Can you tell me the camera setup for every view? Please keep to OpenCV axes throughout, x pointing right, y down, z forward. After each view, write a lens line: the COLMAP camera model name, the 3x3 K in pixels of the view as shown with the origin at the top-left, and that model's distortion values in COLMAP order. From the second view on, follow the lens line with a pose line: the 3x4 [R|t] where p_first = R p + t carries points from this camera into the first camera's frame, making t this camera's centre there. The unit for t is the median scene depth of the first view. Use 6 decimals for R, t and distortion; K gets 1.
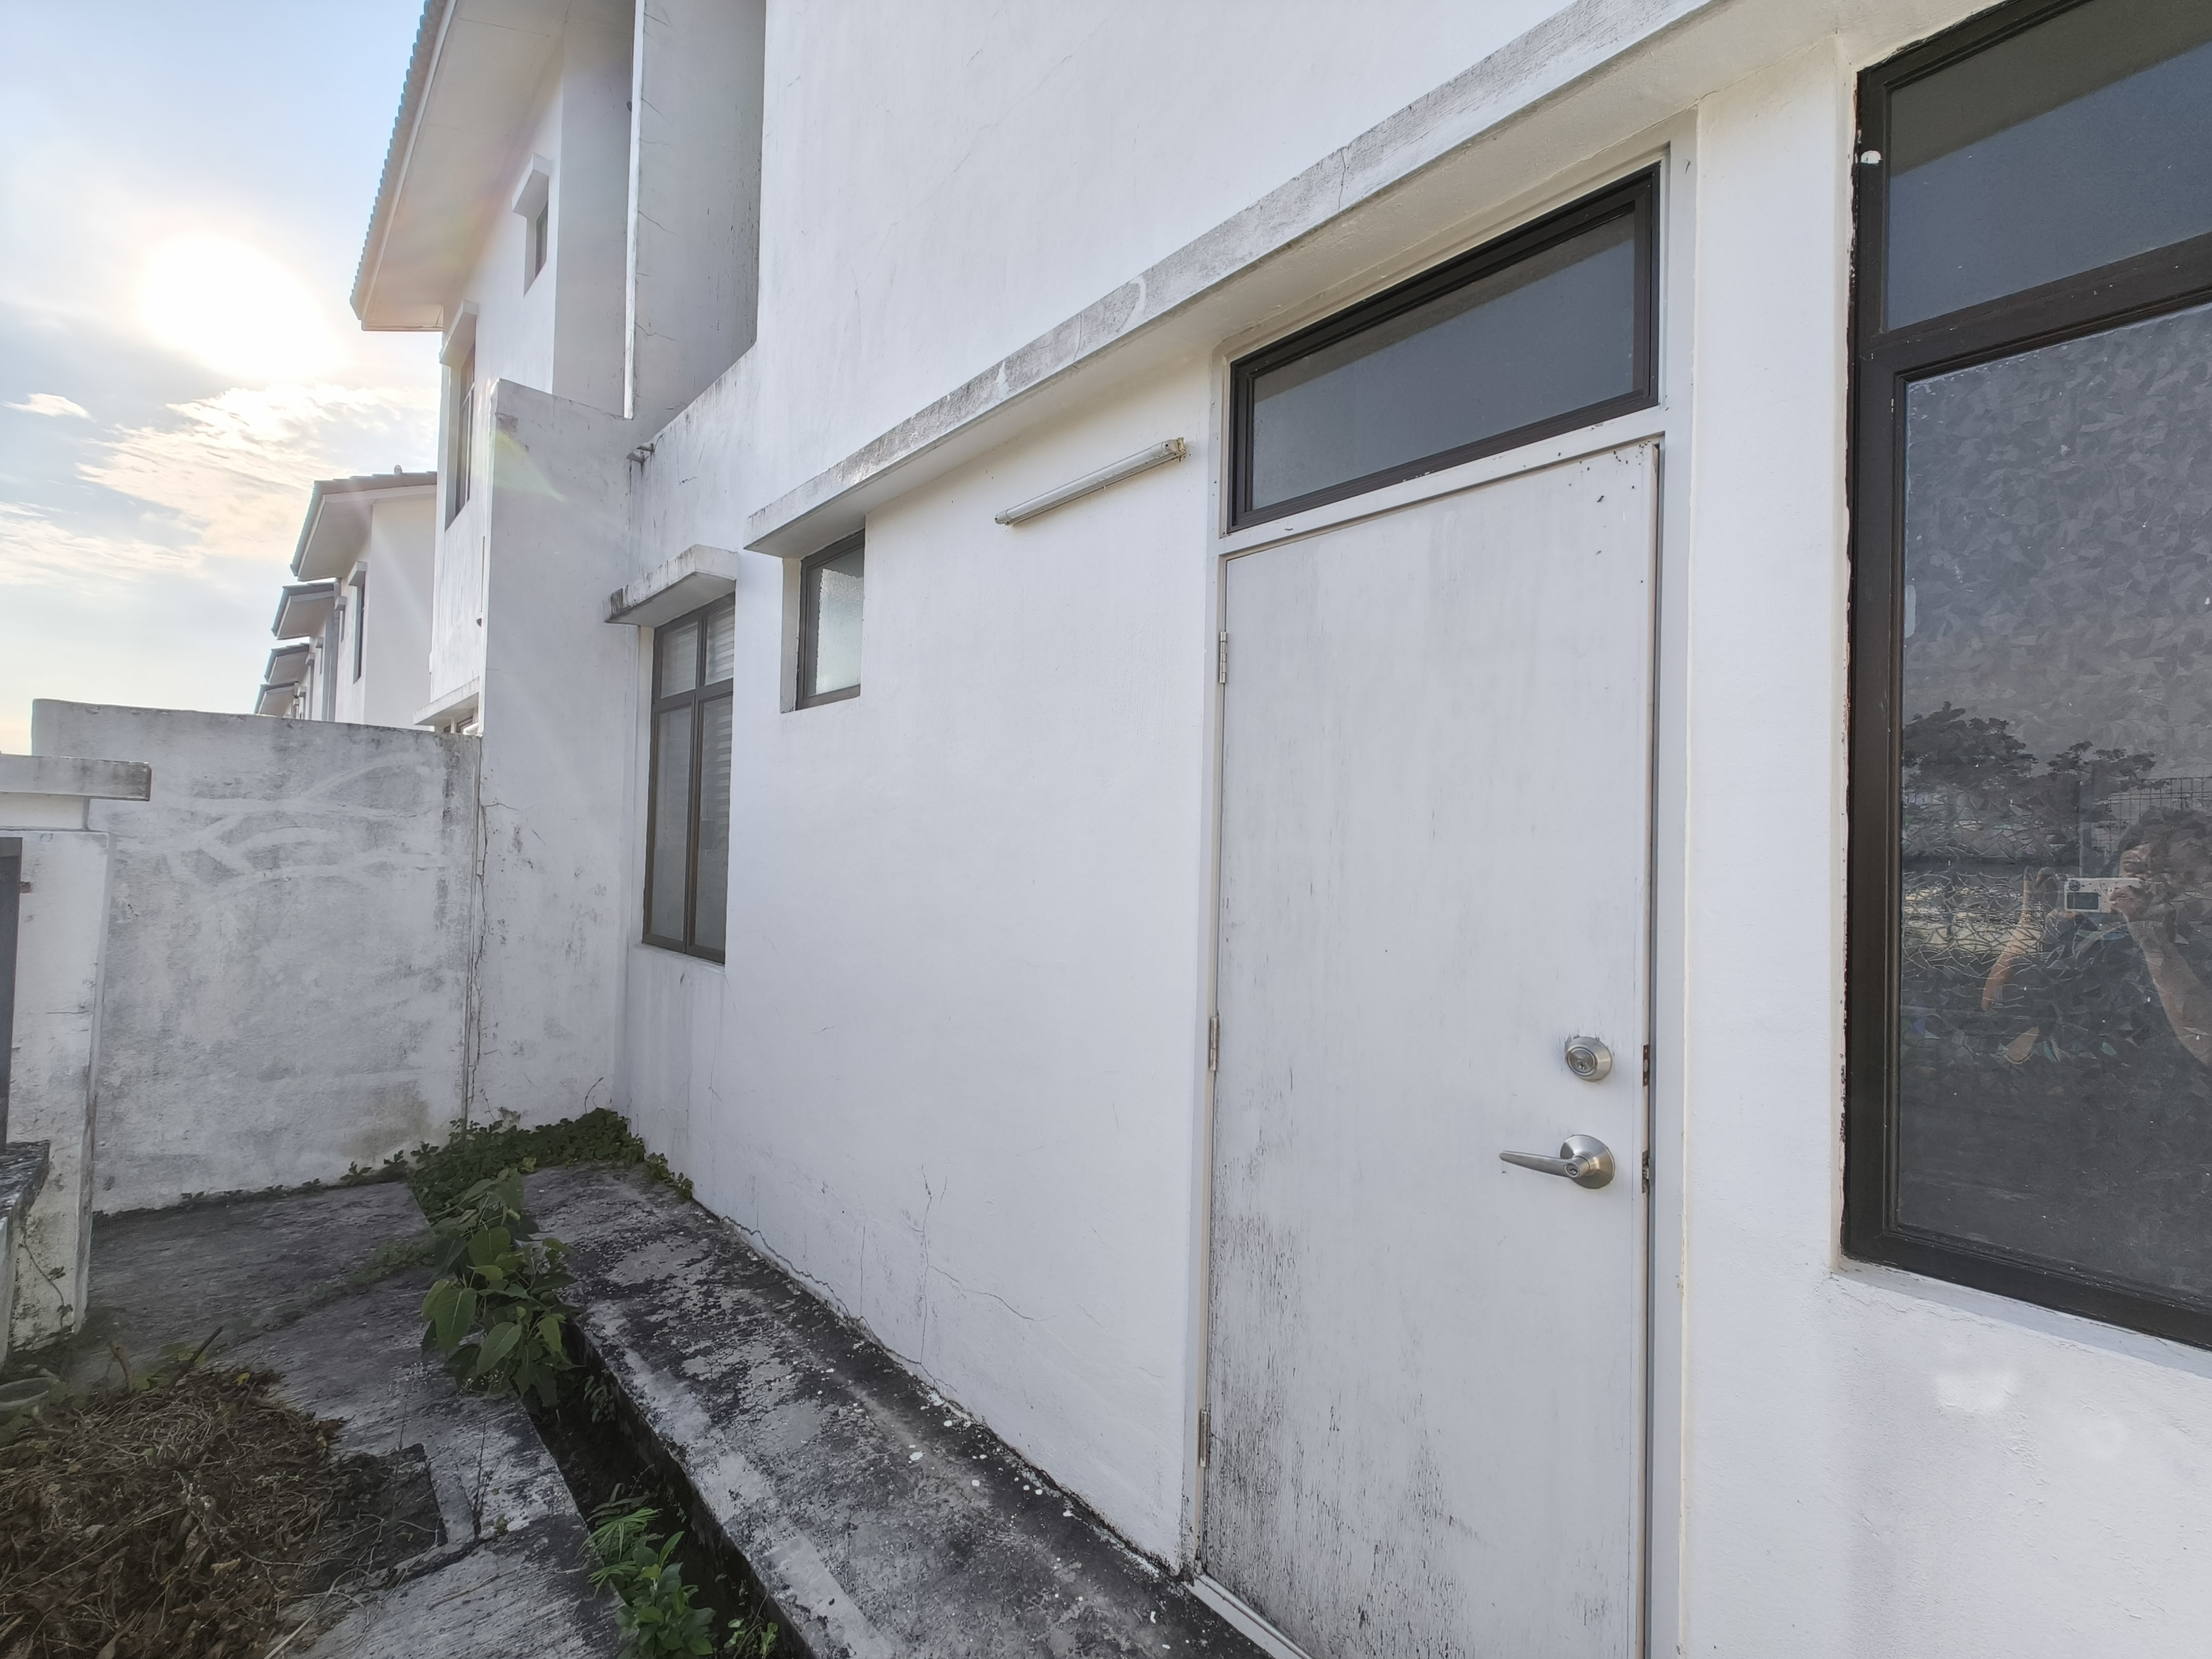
lens RADIAL K [[933.5, 0, 1106.0], [0, 933.5, 829.5], [0, 0, 1]] dist [0.014194, -0.002882]
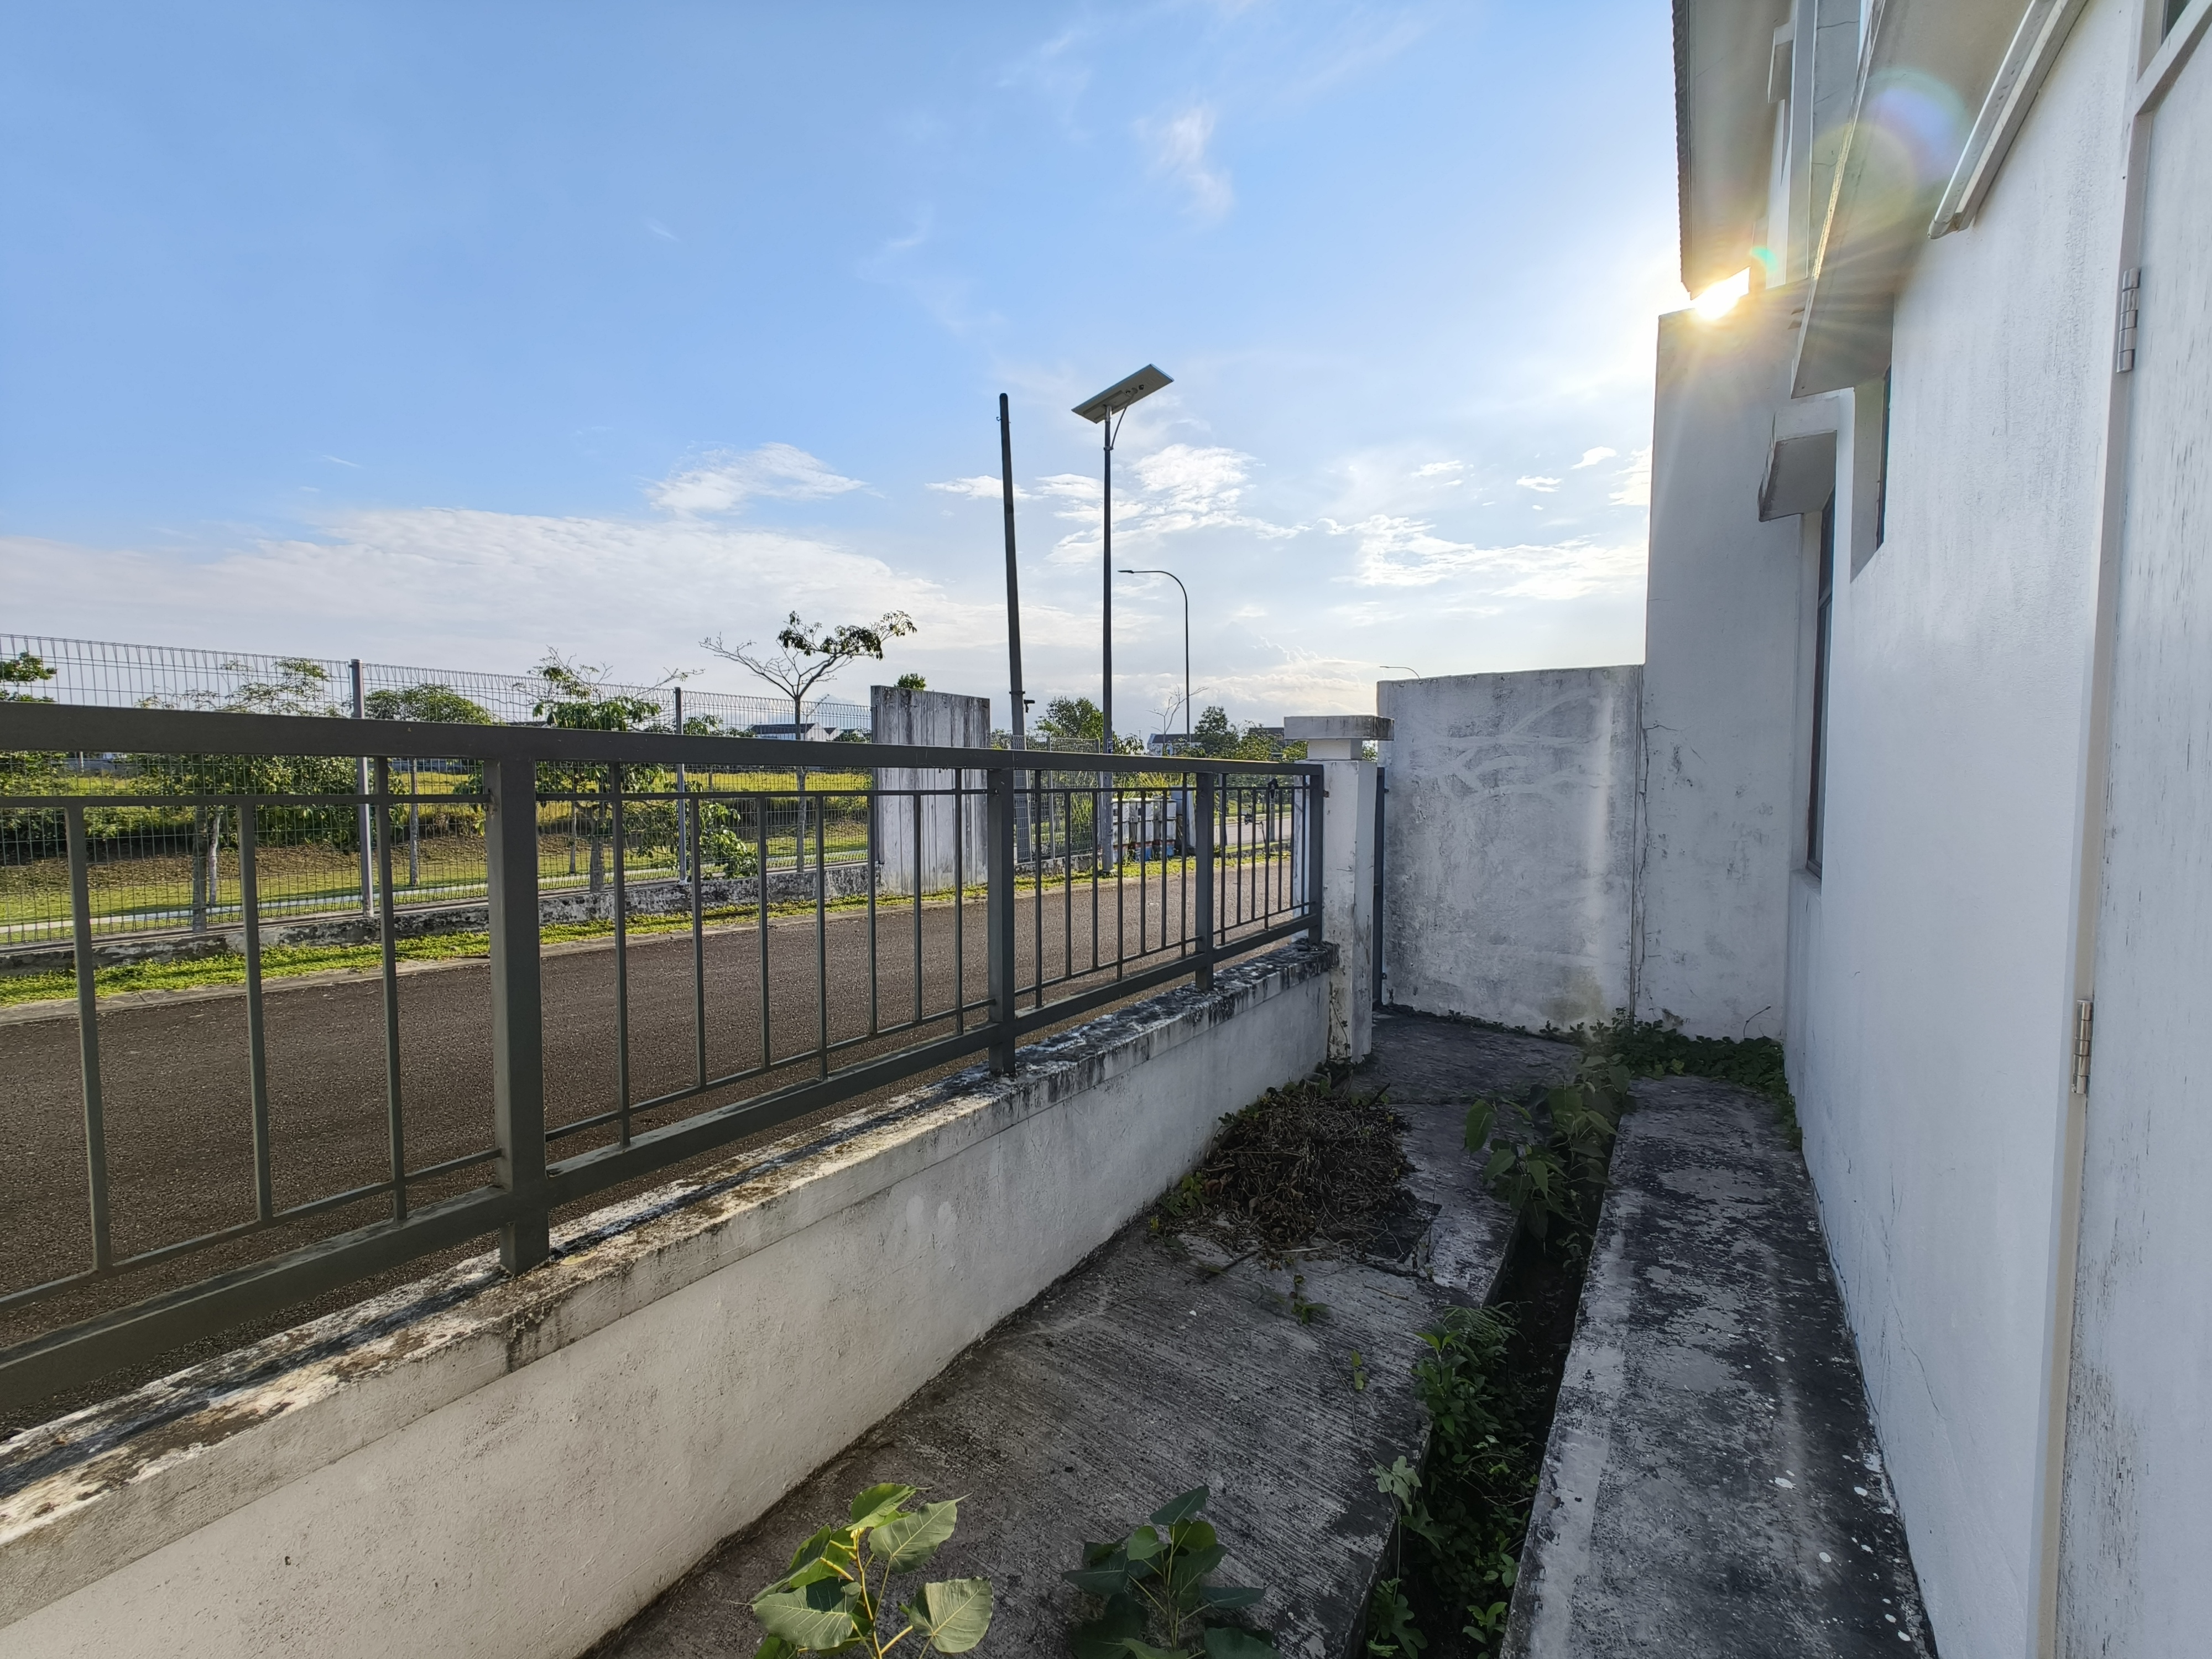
lens RADIAL K [[933.5, 0, 1106.0], [0, 933.5, 829.5], [0, 0, 1]] dist [0.014194, -0.002882]
pose [[0.208920, 0.030455, -0.977458, 0.318726], [0.031871, 0.998772, 0.037931, 0.035520], [0.977413, -0.039077, 0.207693, 0.192802]]
